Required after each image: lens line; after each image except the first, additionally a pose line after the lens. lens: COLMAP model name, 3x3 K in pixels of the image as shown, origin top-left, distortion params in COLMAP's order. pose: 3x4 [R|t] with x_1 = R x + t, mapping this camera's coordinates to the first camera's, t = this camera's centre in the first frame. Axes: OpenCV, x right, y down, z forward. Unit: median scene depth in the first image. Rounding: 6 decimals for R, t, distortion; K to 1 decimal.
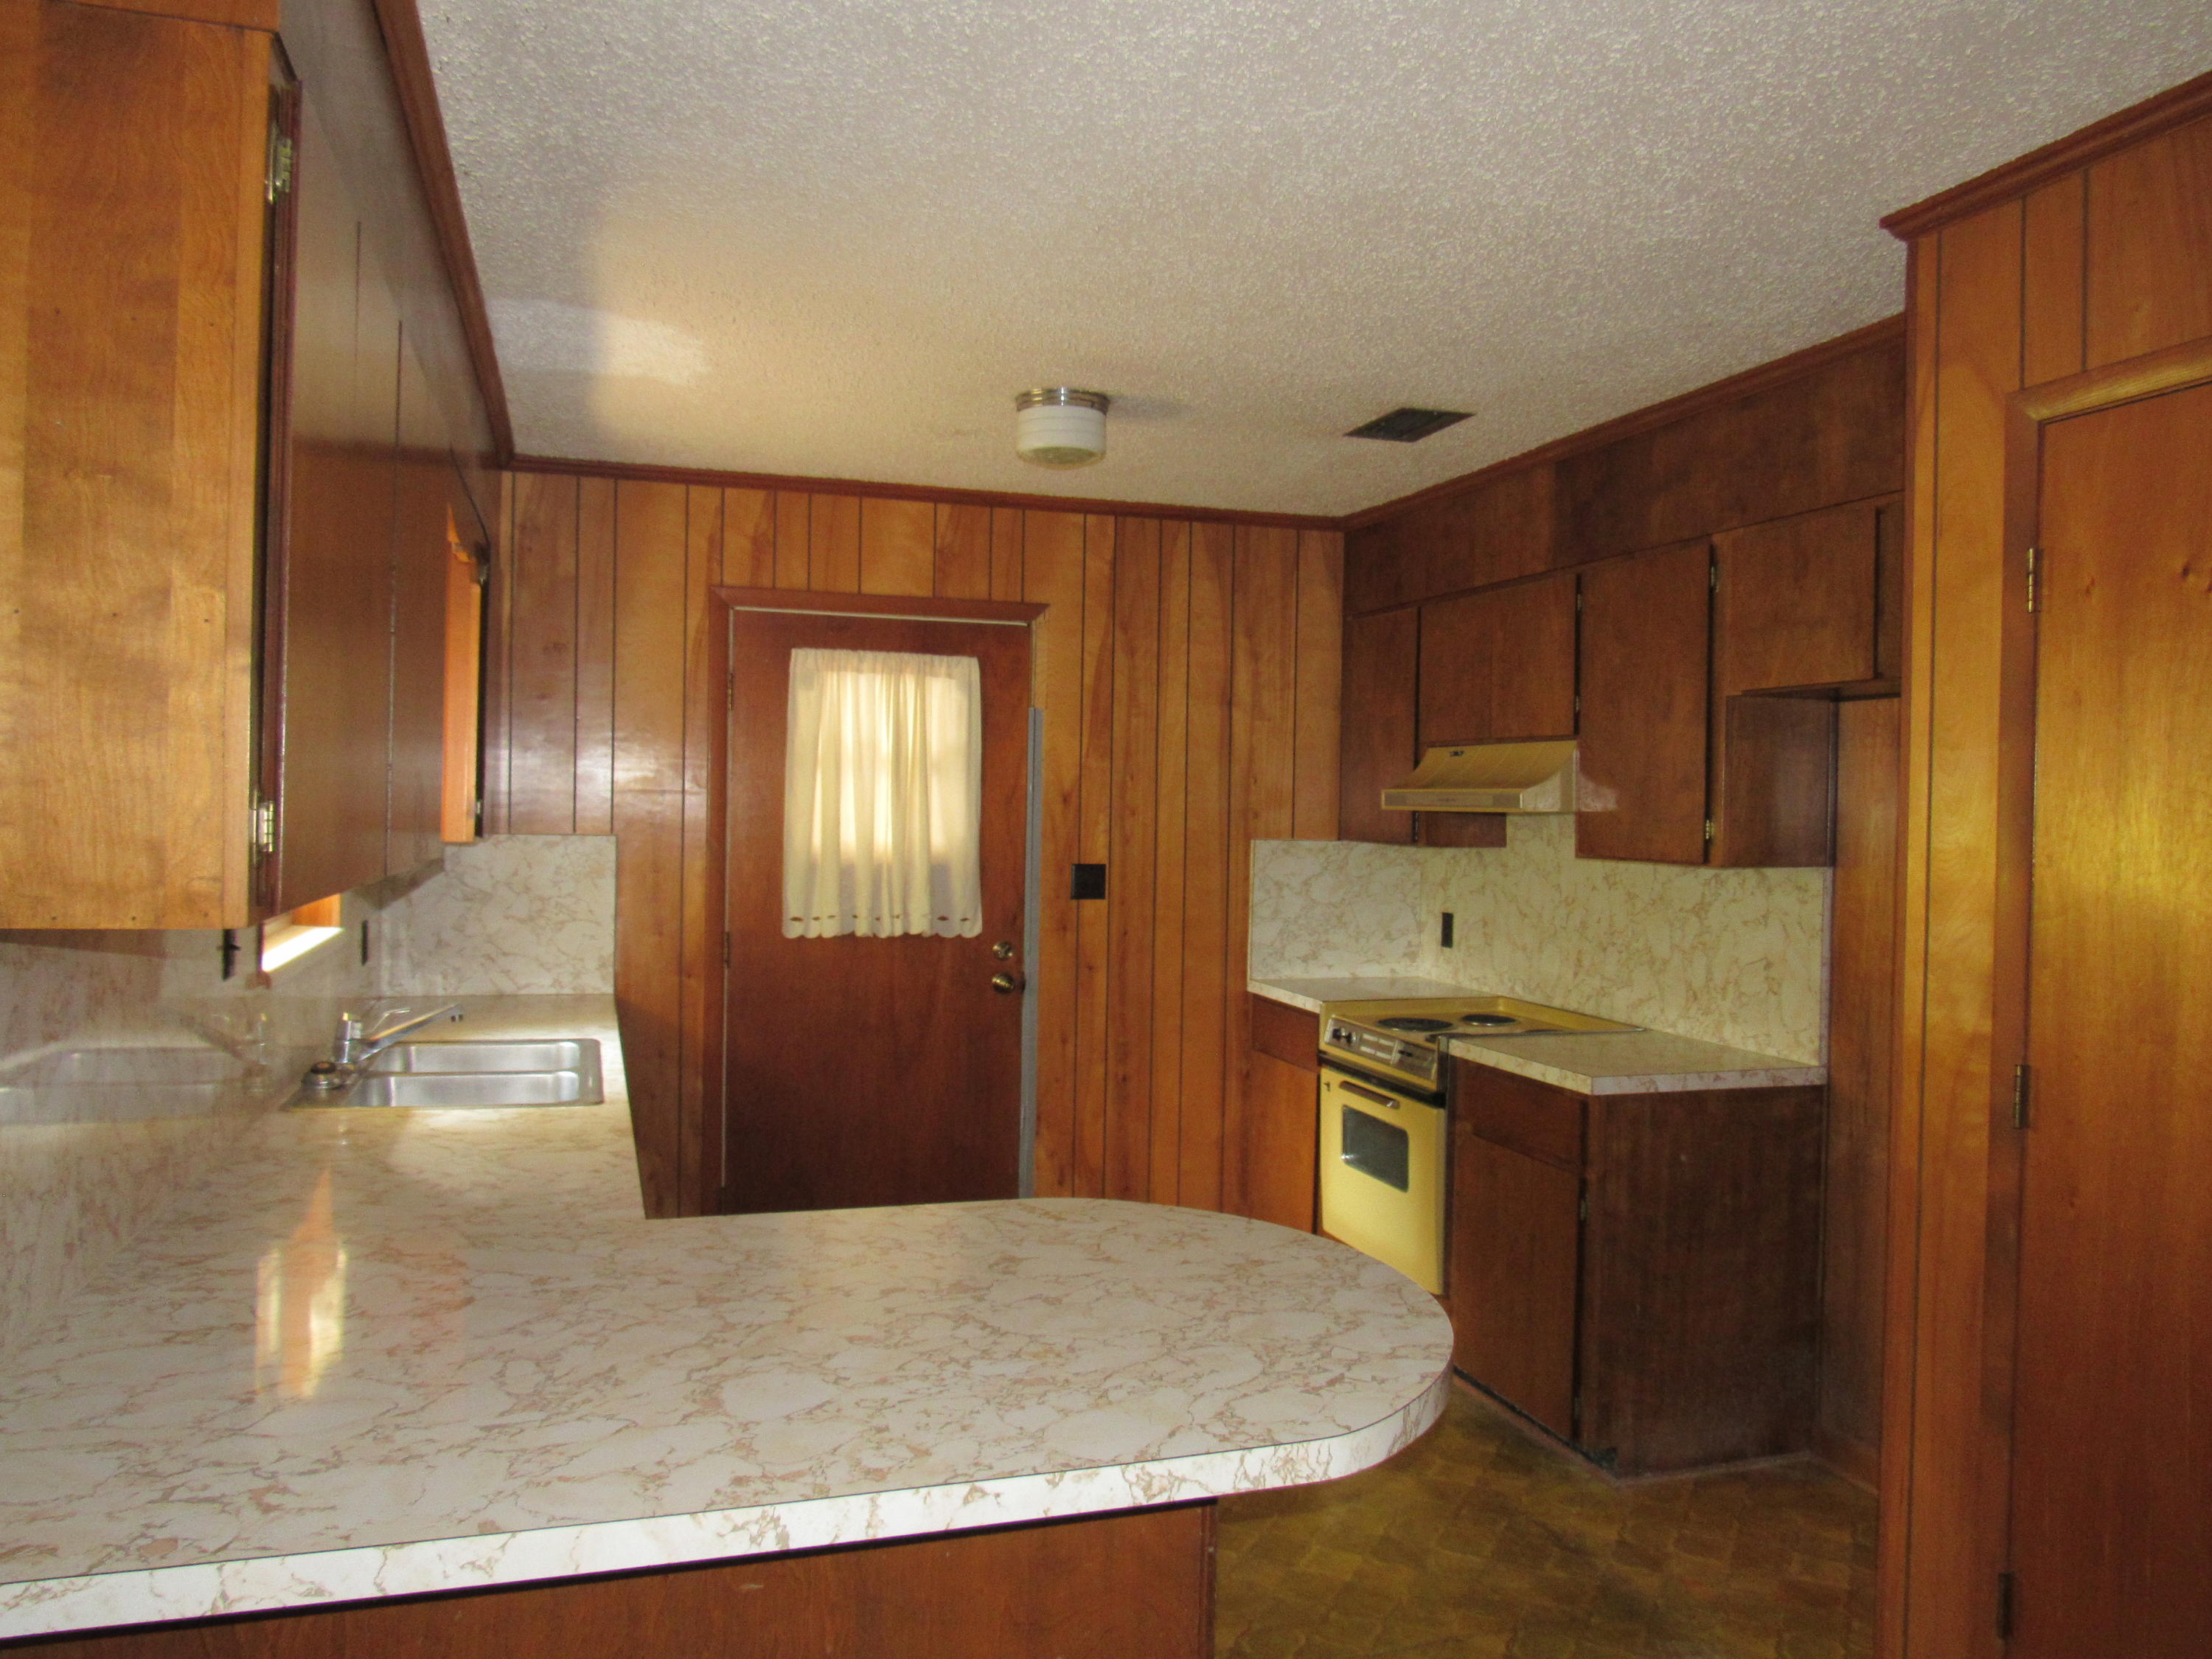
lens RADIAL K [[1629.3, 0, 1106.0], [0, 1629.3, 829.5], [0, 0, 1]] dist [-0.011455, -0.001835]
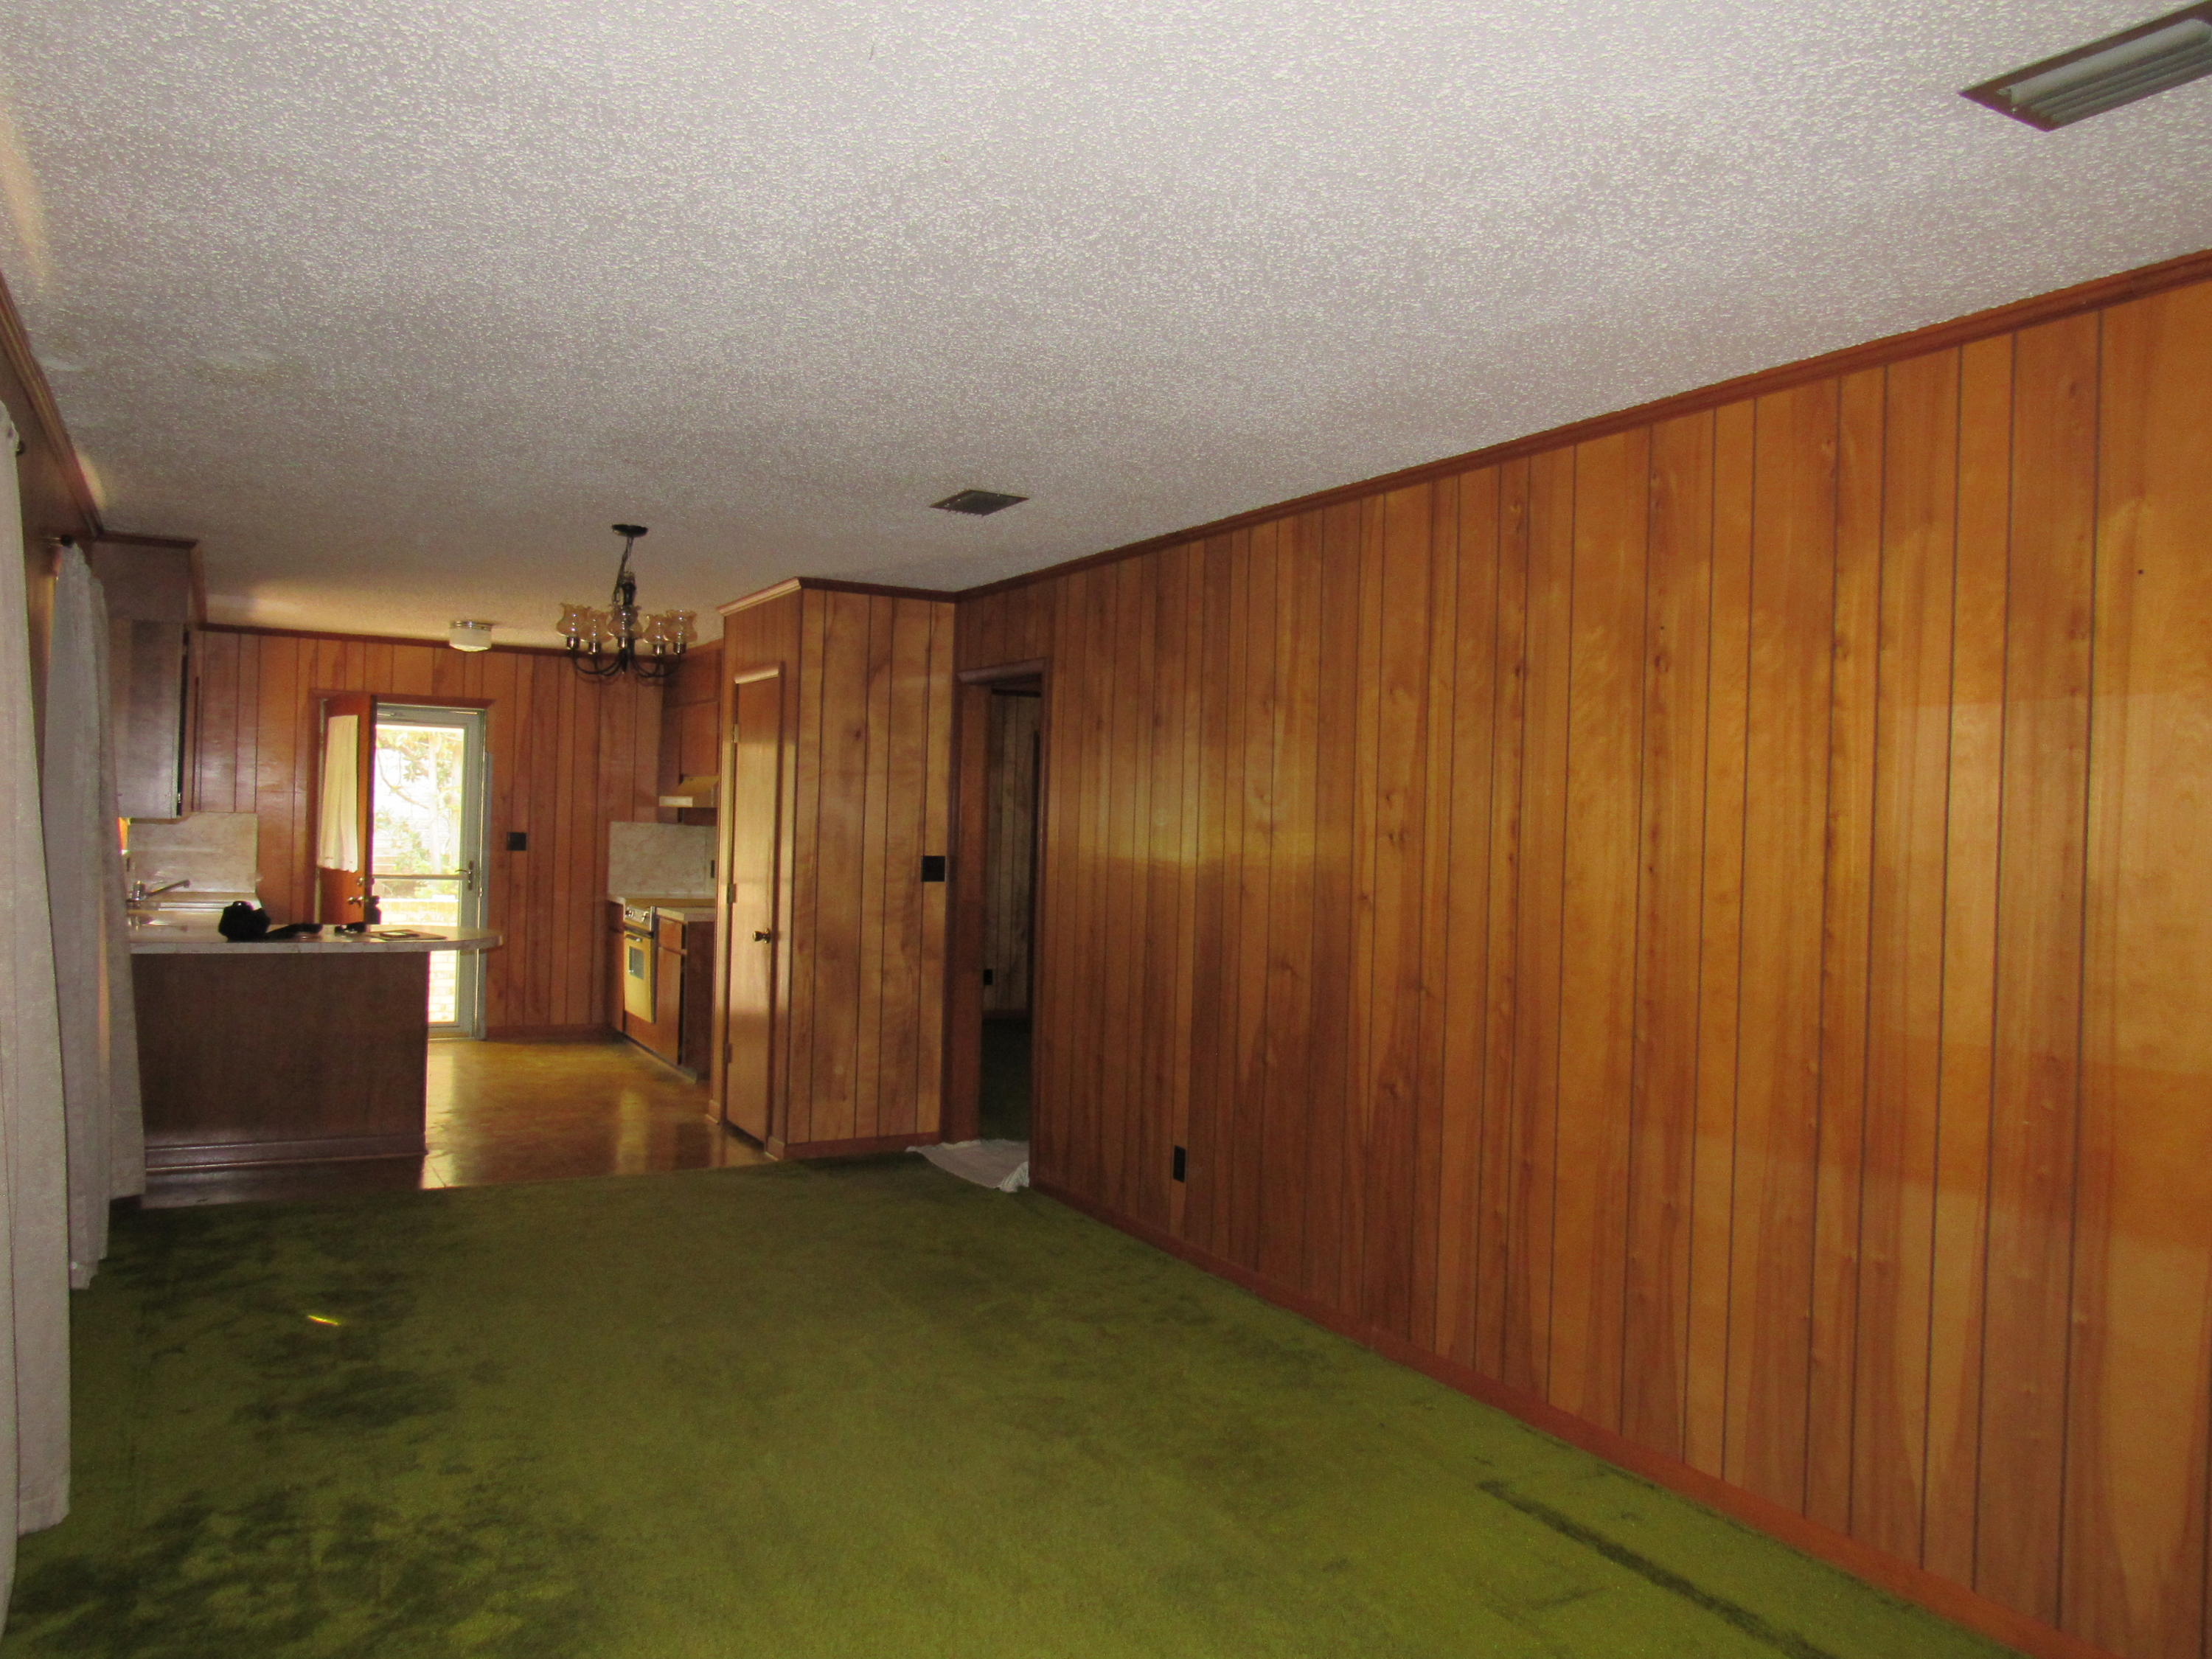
lens RADIAL K [[1629.3, 0, 1106.0], [0, 1629.3, 829.5], [0, 0, 1]] dist [-0.011455, -0.001835]
pose [[0.979864, 0.013004, 0.199244, 0.312099], [-0.012429, 0.999914, -0.004138, 0.018138], [-0.199281, 0.001578, 0.979941, -1.121932]]
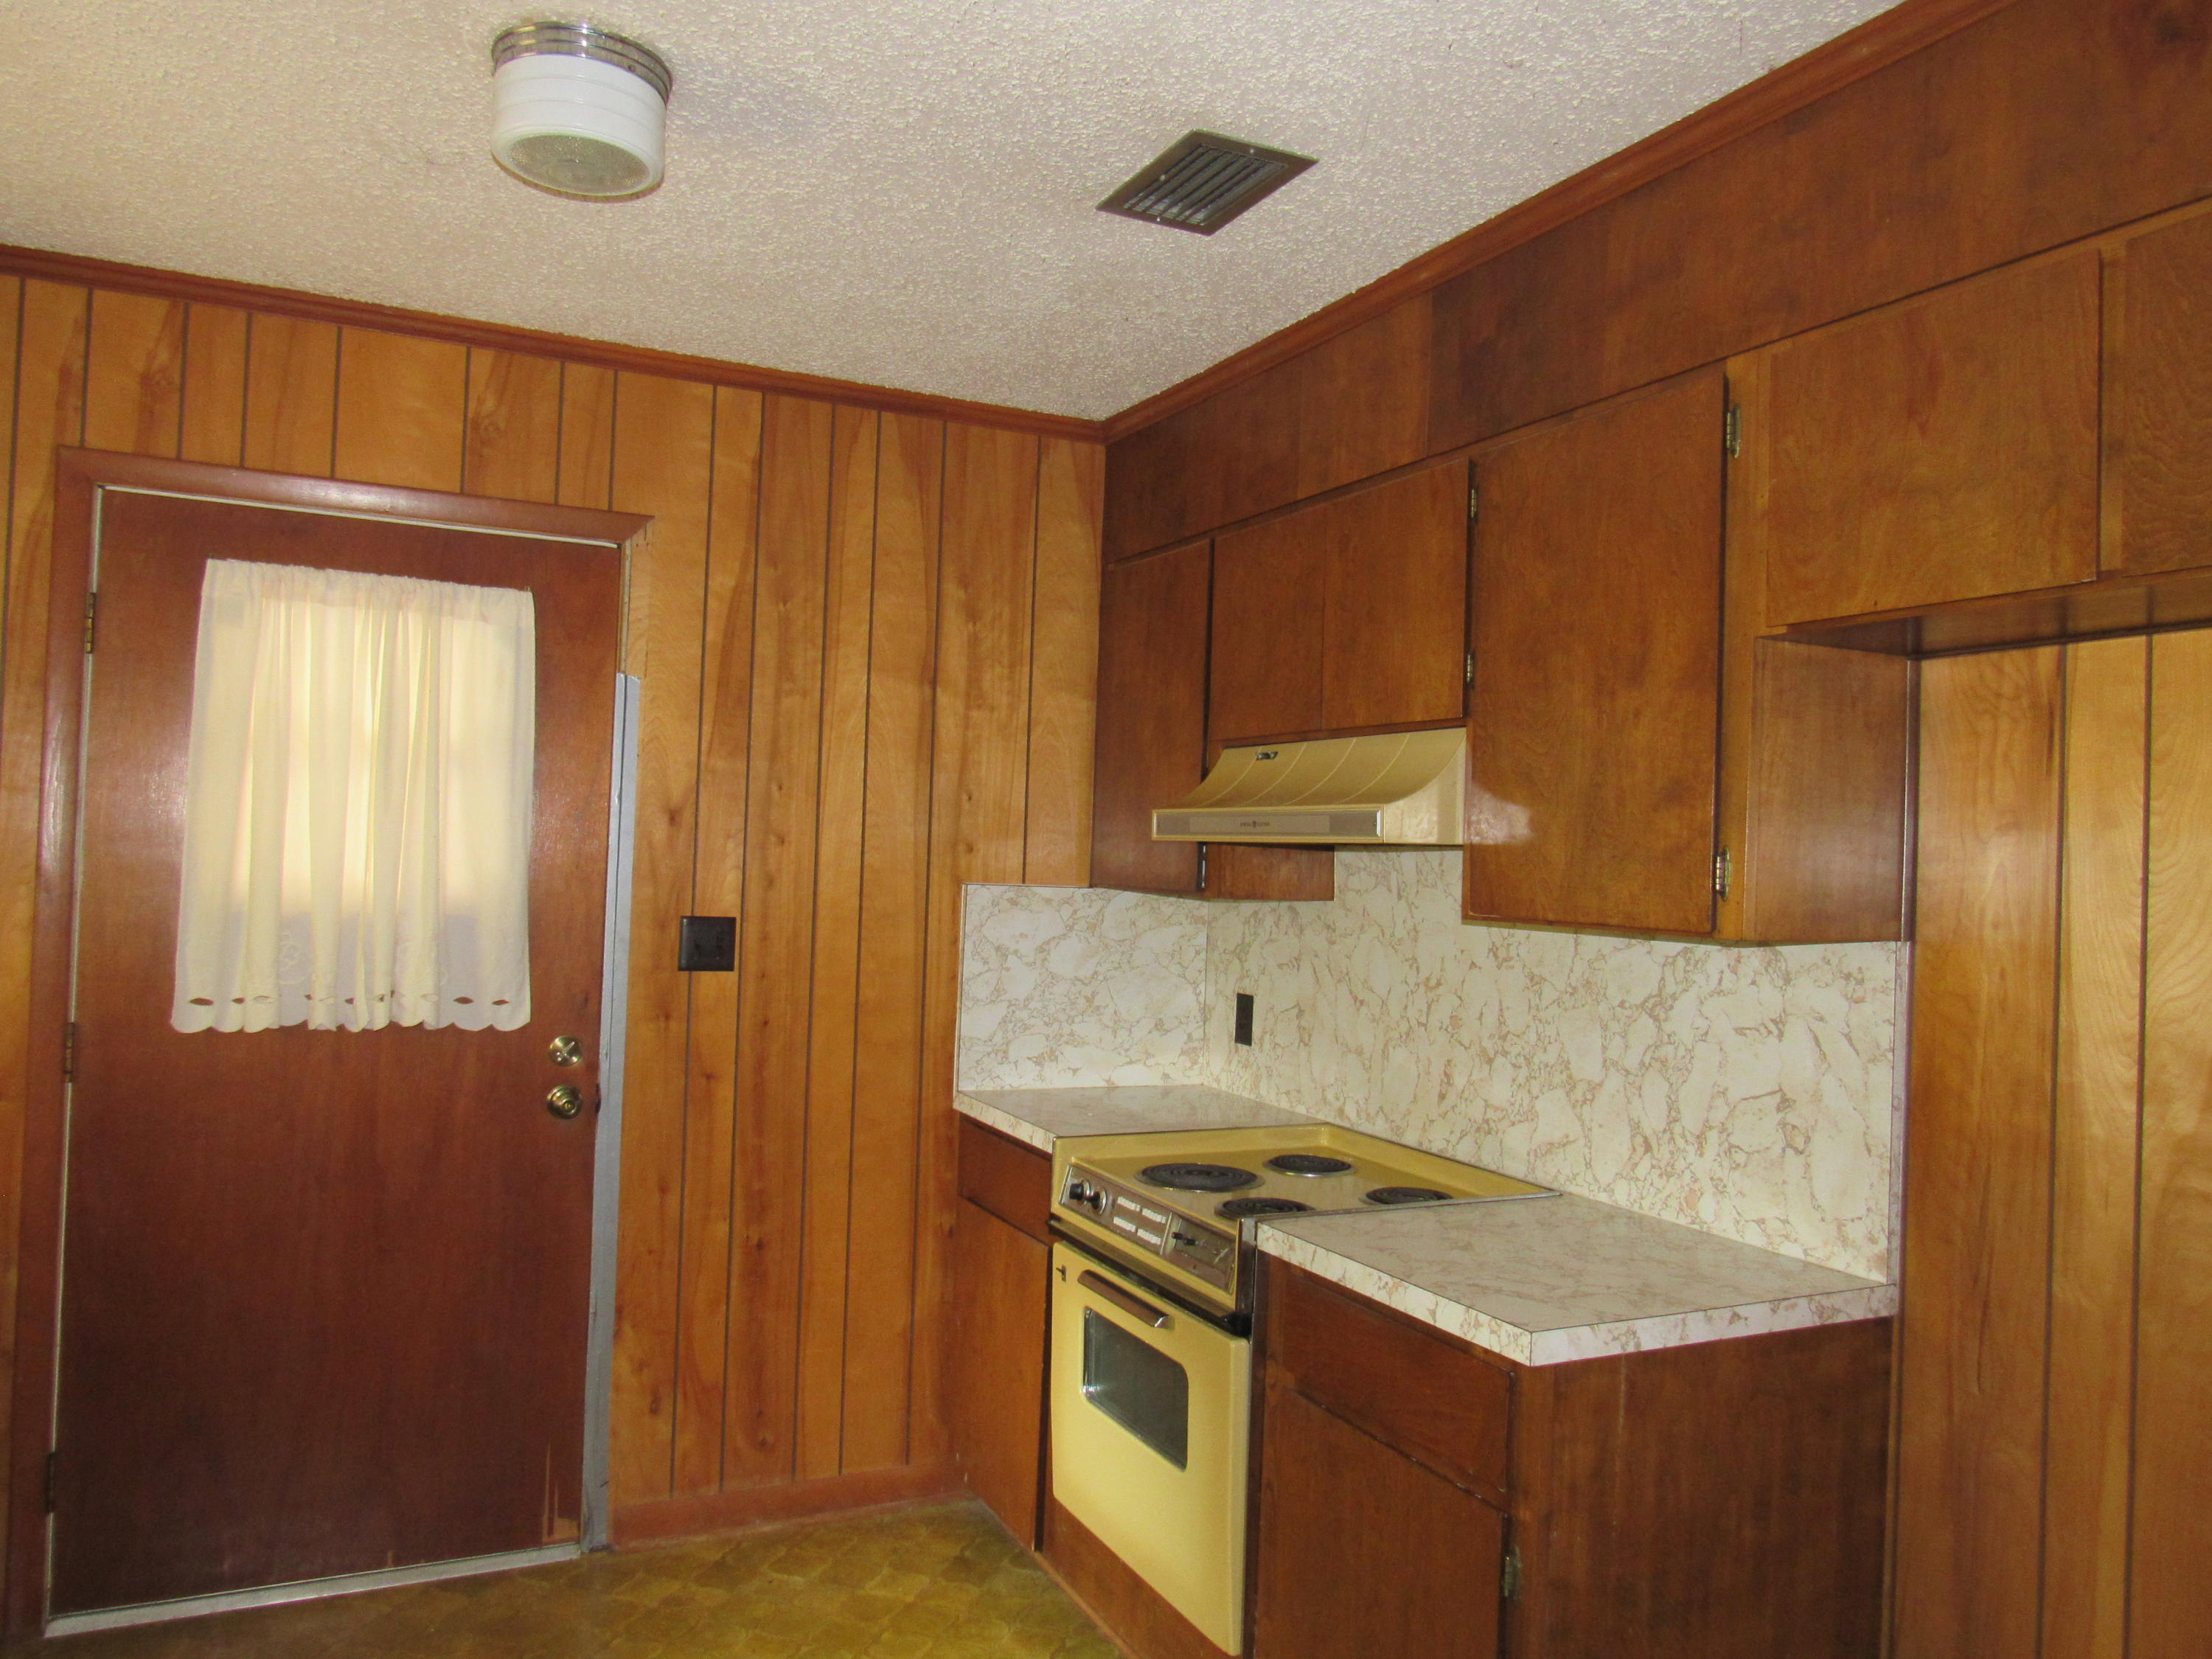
lens RADIAL K [[1629.3, 0, 1106.0], [0, 1629.3, 829.5], [0, 0, 1]] dist [-0.011455, -0.001835]
pose [[0.990452, 0.020340, 0.136348, 0.061219], [-0.016095, 0.999353, -0.032160, 0.004793], [-0.136914, 0.029659, 0.990139, 0.352734]]
